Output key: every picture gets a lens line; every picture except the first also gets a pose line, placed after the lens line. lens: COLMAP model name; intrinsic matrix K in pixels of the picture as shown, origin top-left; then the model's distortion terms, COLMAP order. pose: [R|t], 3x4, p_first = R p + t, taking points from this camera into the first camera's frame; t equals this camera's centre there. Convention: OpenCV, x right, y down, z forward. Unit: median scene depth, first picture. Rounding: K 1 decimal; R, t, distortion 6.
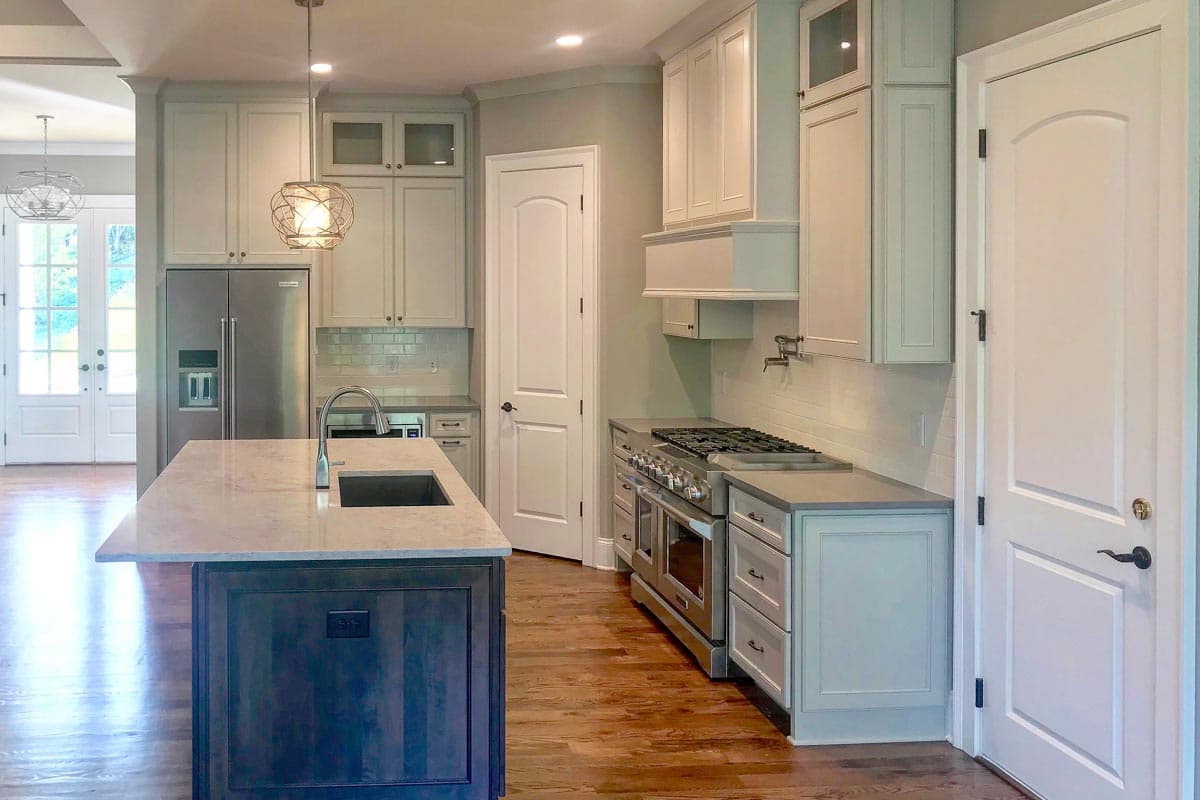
lens RADIAL K [[1058.0, 0, 402.3], [0, 1058.0, 312.5], [0, 0, 1]] dist [-0.011875, -0.000113]
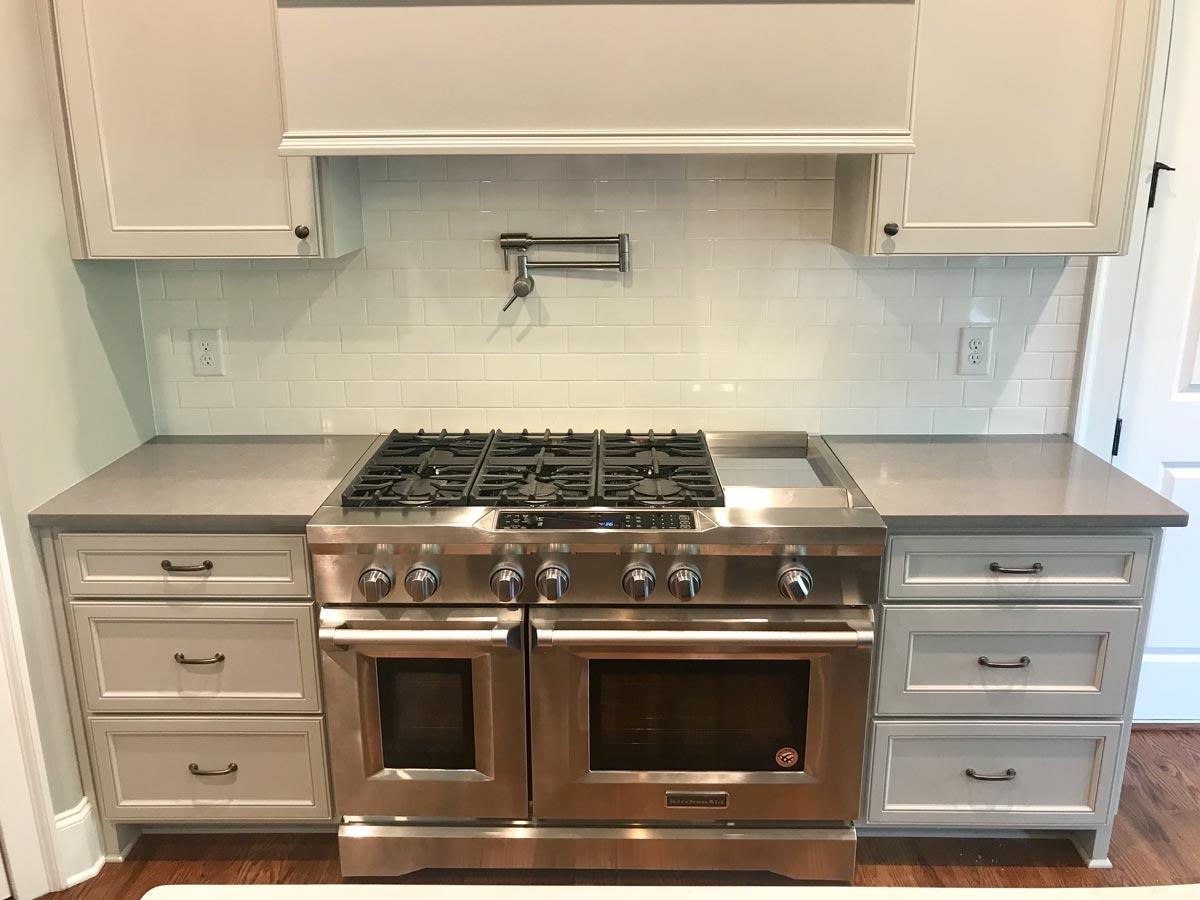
lens RADIAL K [[991.3, 0, 595.9], [0, 991.3, 456.0], [0, 0, 1]] dist [-0.009268, 0.004361]
pose [[0.092950, -0.292520, 0.951731, -0.095469], [0.030717, 0.956257, 0.290911, -0.010527], [-0.995197, 0.002194, 0.097869, 0.732051]]
